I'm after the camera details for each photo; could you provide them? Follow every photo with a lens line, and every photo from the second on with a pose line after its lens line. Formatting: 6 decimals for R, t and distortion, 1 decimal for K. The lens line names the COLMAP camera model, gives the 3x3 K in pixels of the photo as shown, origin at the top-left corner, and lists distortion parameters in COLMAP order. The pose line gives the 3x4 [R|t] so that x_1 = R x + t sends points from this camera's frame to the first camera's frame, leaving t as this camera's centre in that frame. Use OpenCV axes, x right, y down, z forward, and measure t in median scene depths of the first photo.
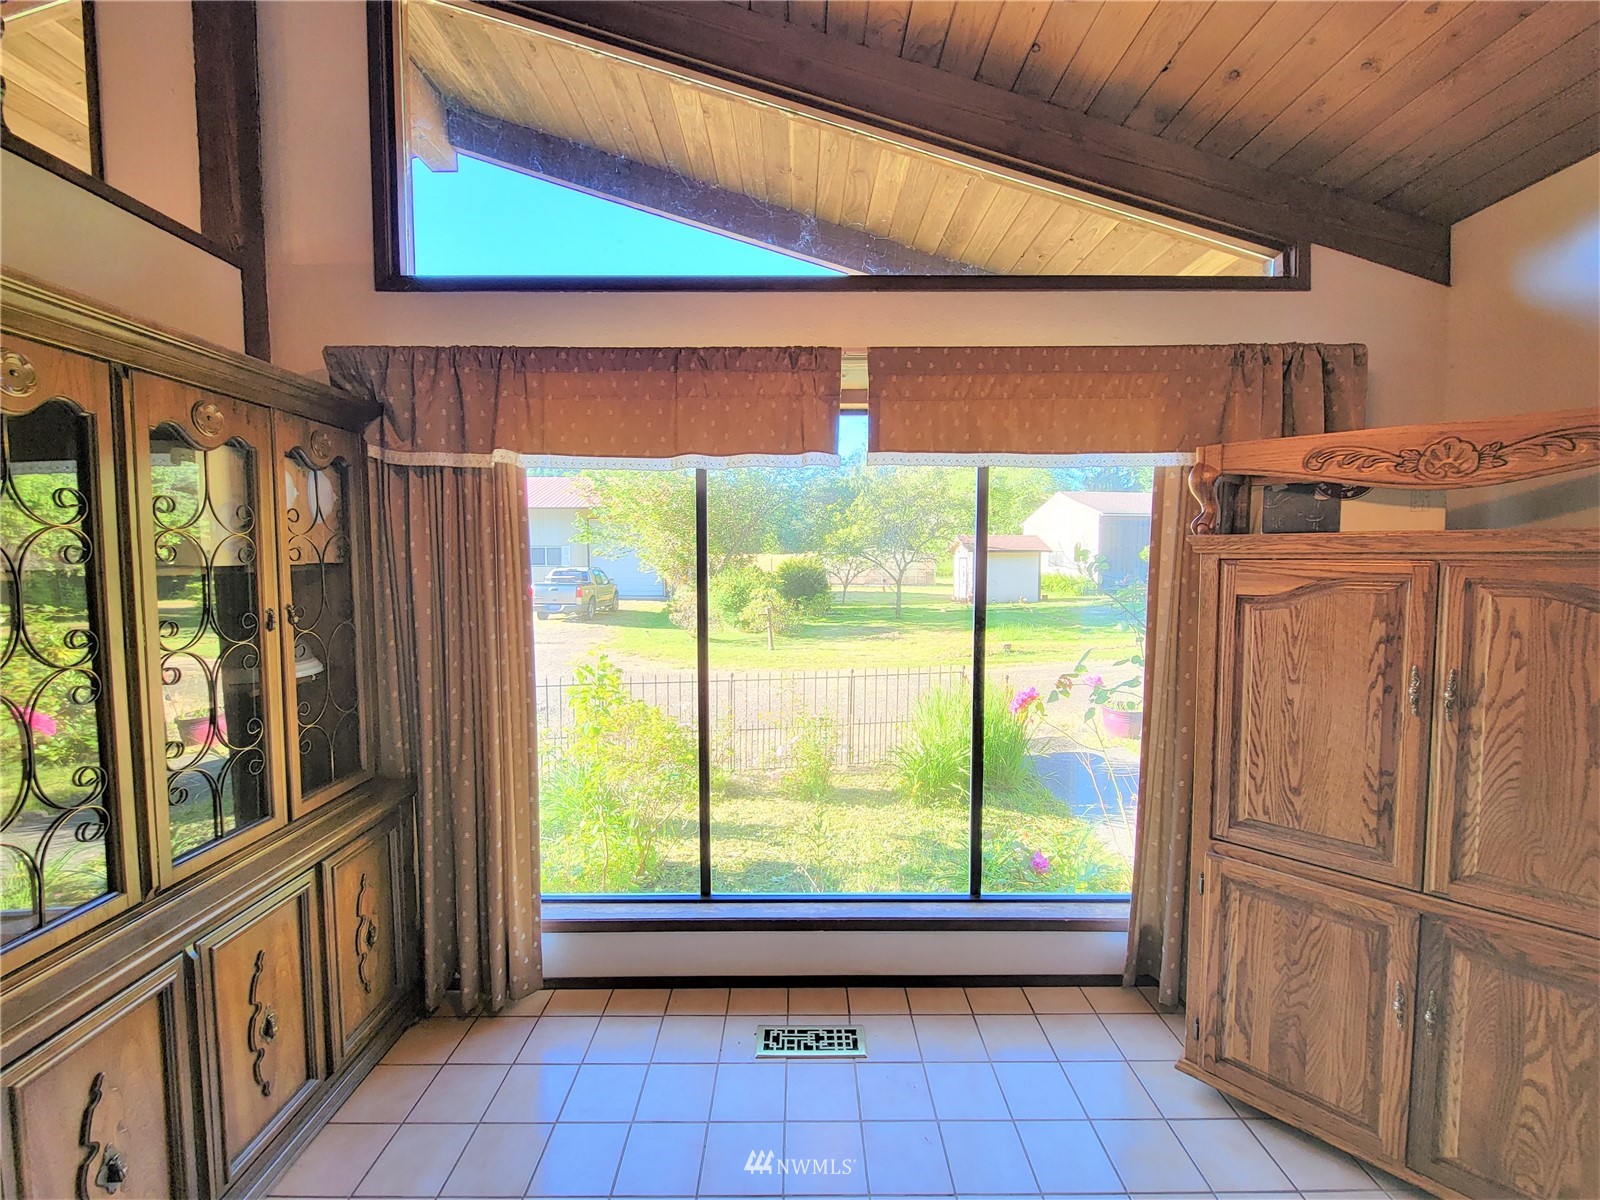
lens RADIAL K [[656.8, 0, 798.9], [0, 656.8, 589.2], [0, 0, 1]] dist [-0.003442, 0.000713]
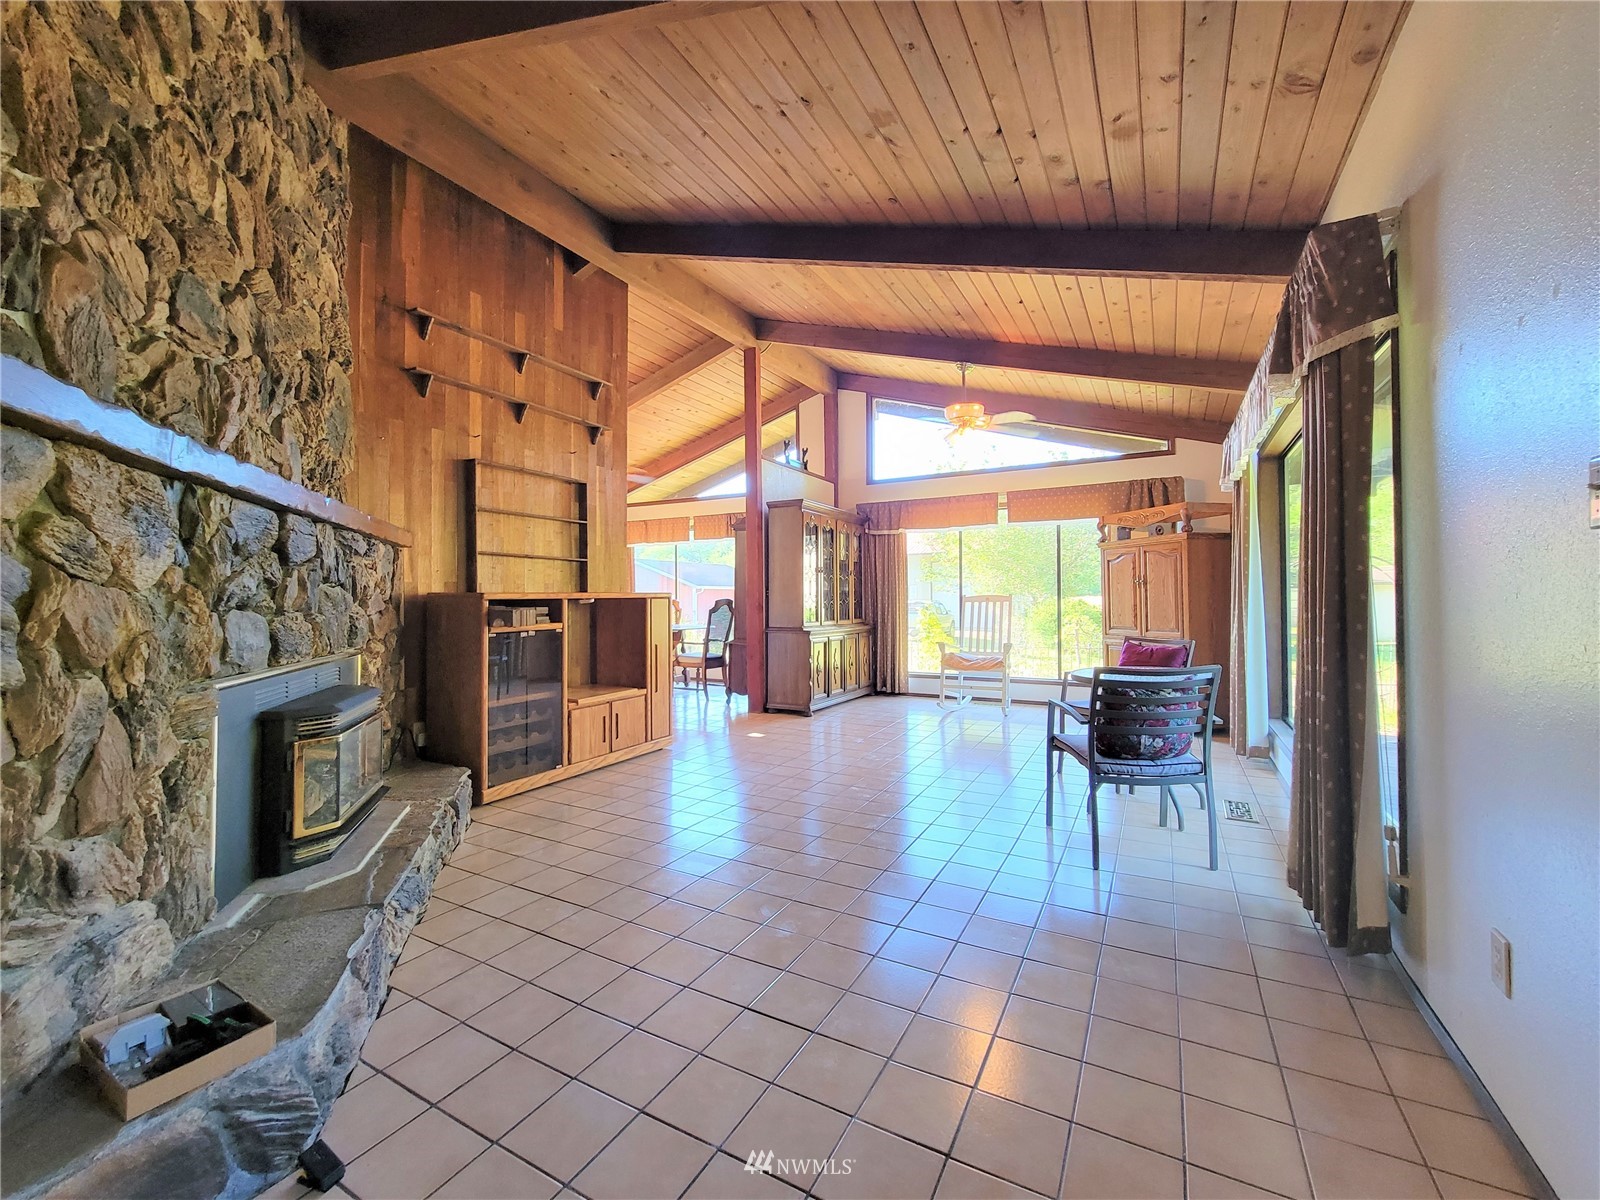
lens RADIAL K [[656.8, 0, 793.9], [0, 656.8, 595.2], [0, 0, 1]] dist [-0.003442, 0.000713]
pose [[0.868722, -0.007431, -0.495244, 0.787670], [-0.022962, 0.998208, -0.055256, 0.350189], [0.494767, 0.059374, 0.866995, -2.305622]]
